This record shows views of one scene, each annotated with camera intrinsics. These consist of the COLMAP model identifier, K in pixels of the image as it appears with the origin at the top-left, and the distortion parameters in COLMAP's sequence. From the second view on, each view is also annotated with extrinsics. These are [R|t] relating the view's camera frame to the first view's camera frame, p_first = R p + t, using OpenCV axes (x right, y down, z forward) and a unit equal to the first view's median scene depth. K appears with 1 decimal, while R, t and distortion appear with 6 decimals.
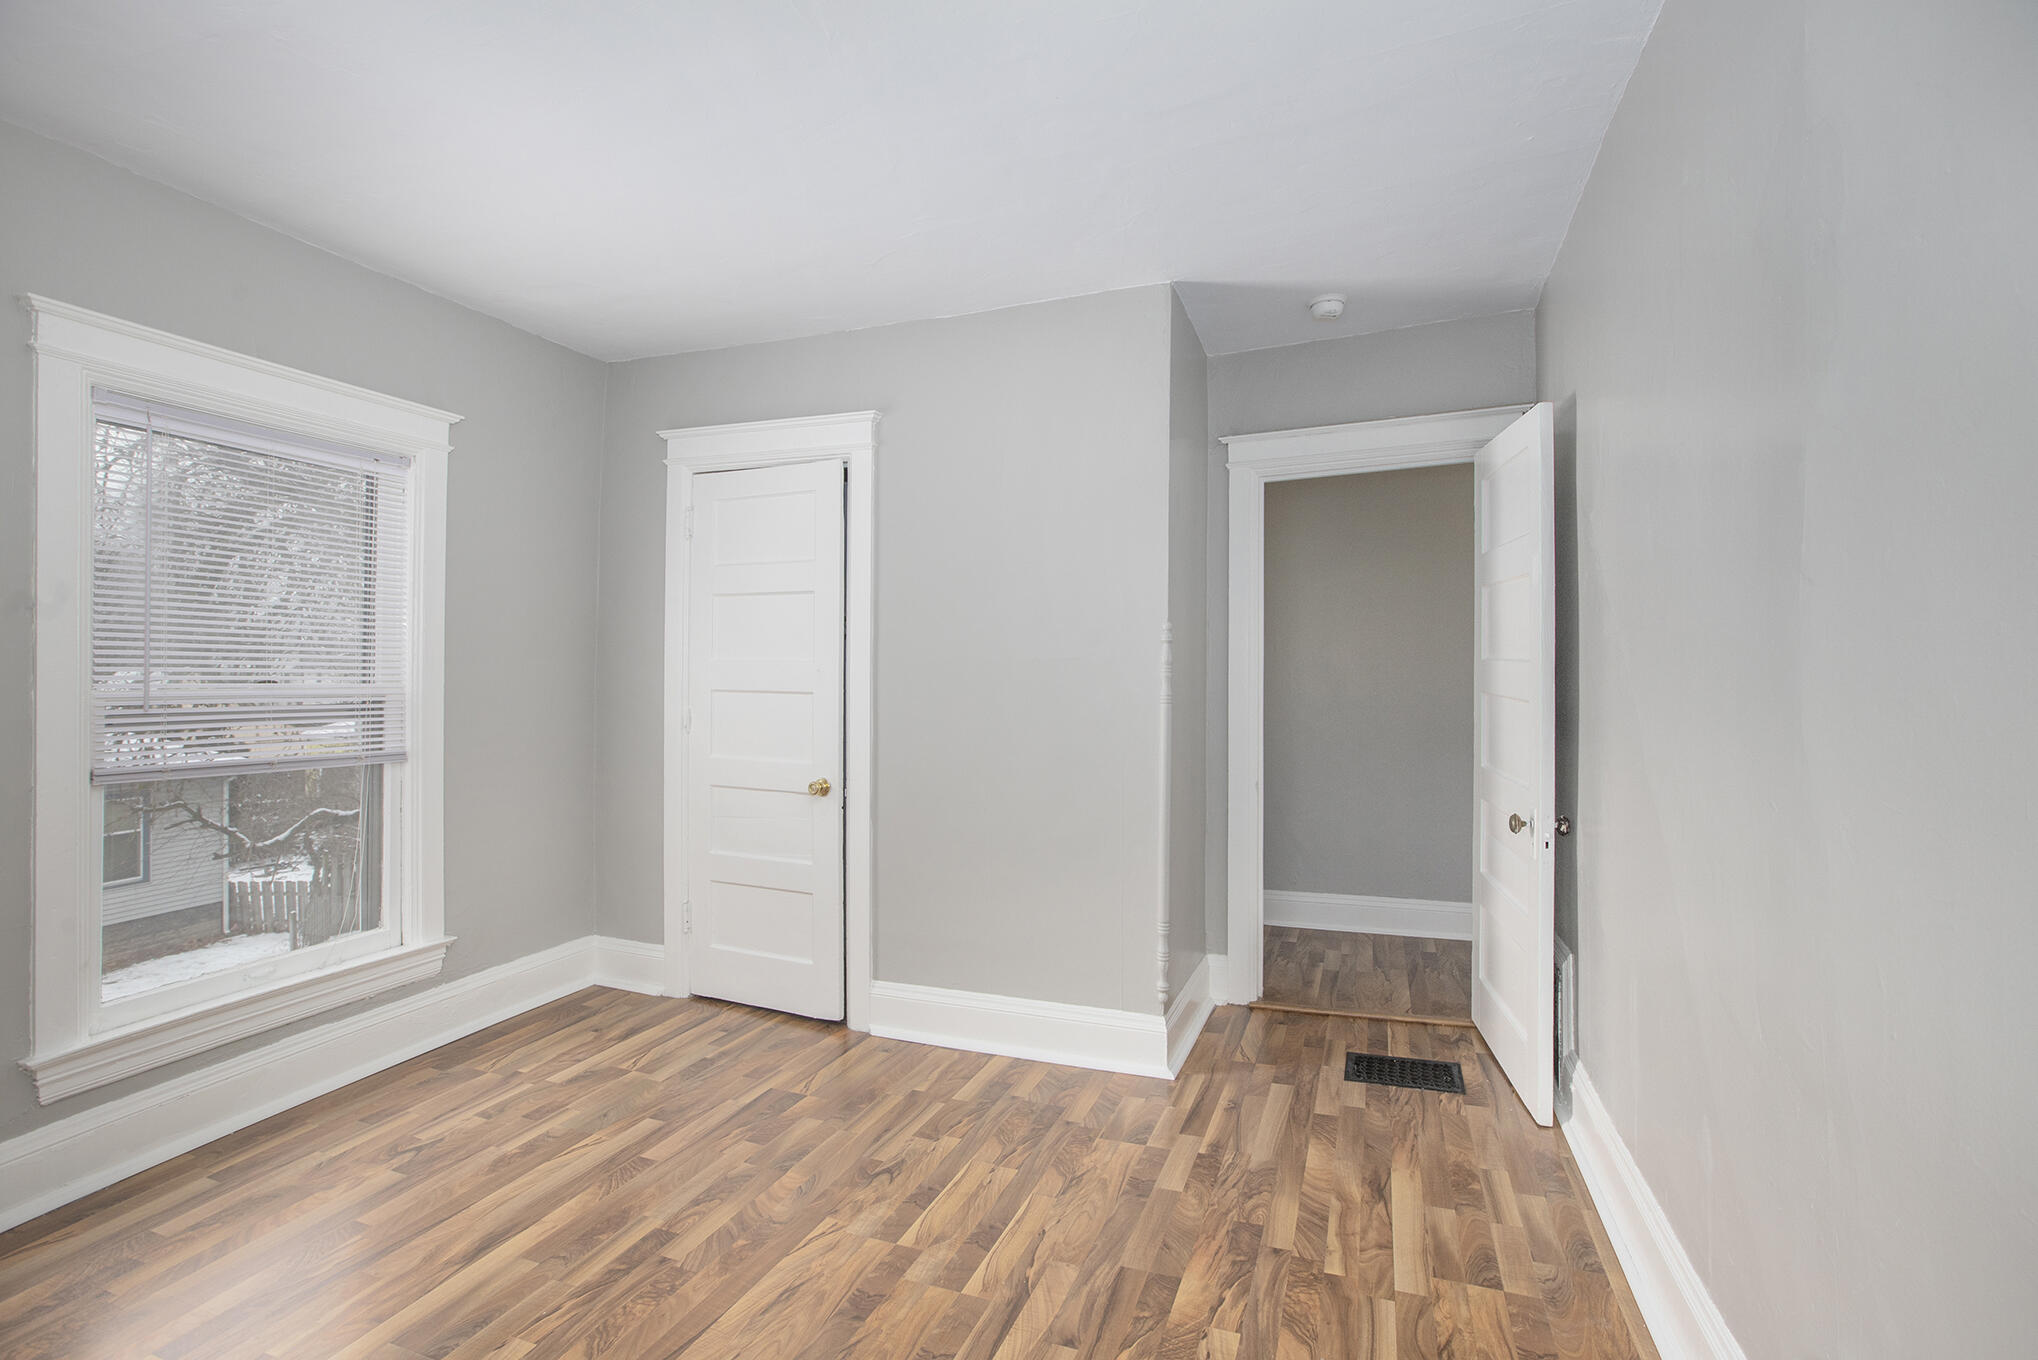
lens RADIAL K [[1023.0, 0, 1019.0], [0, 1023.0, 680.0], [0, 0, 1]] dist [-0.000871, 0.041026]
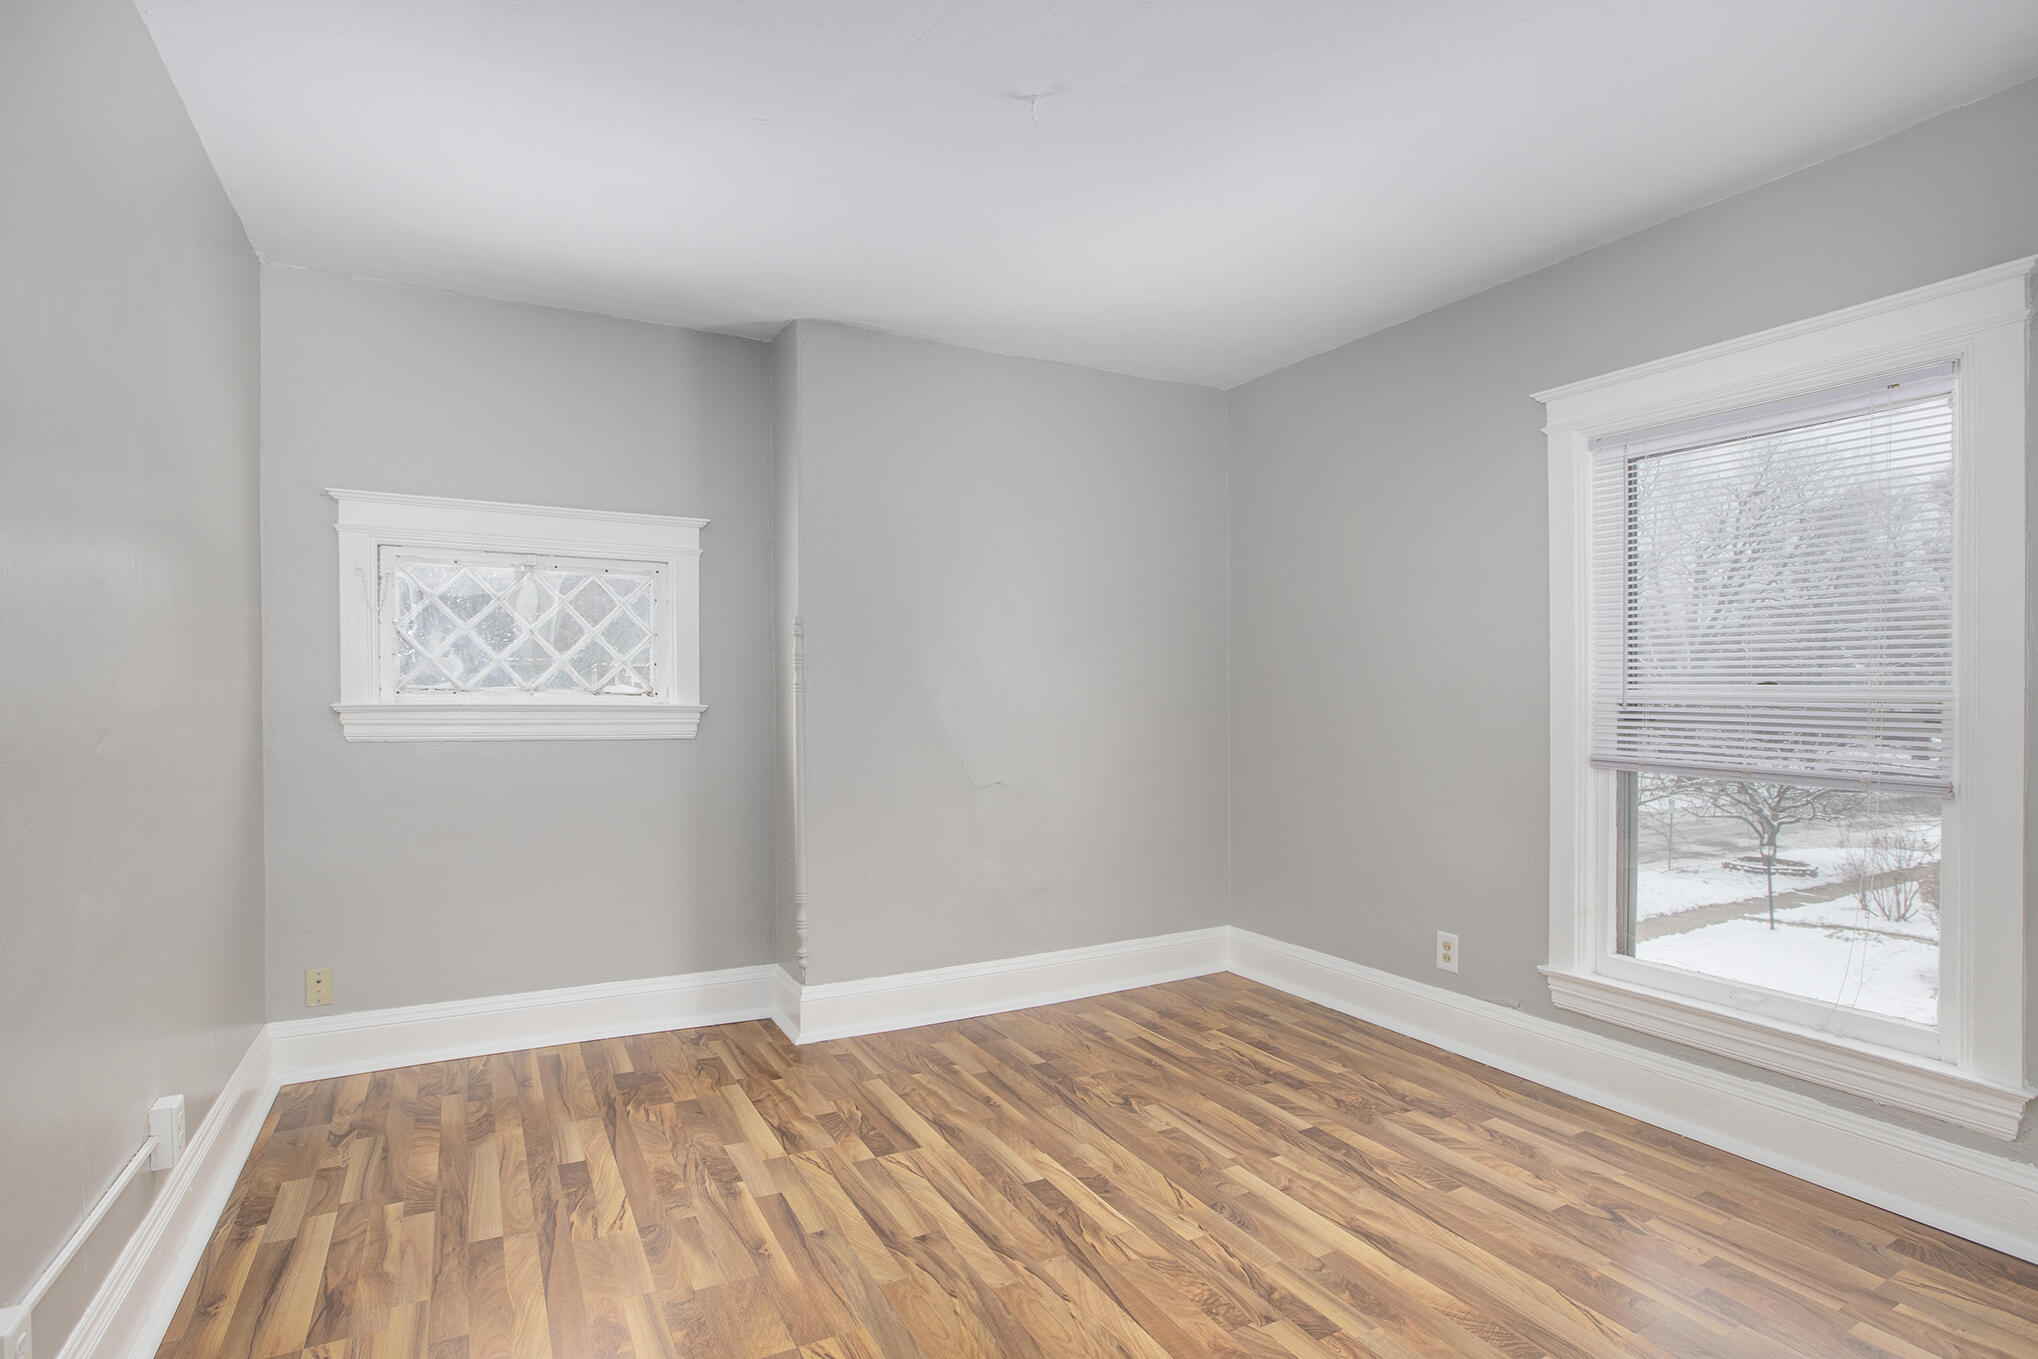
lens RADIAL K [[899.6, 0, 1019.0], [0, 899.6, 679.5], [0, 0, 1]] dist [0.023542, -0.000177]
pose [[-0.626019, -0.013360, -0.779693, 0.359809], [-0.010196, 0.999908, -0.008947, 0.014230], [0.779741, 0.002349, -0.626098, 1.153611]]
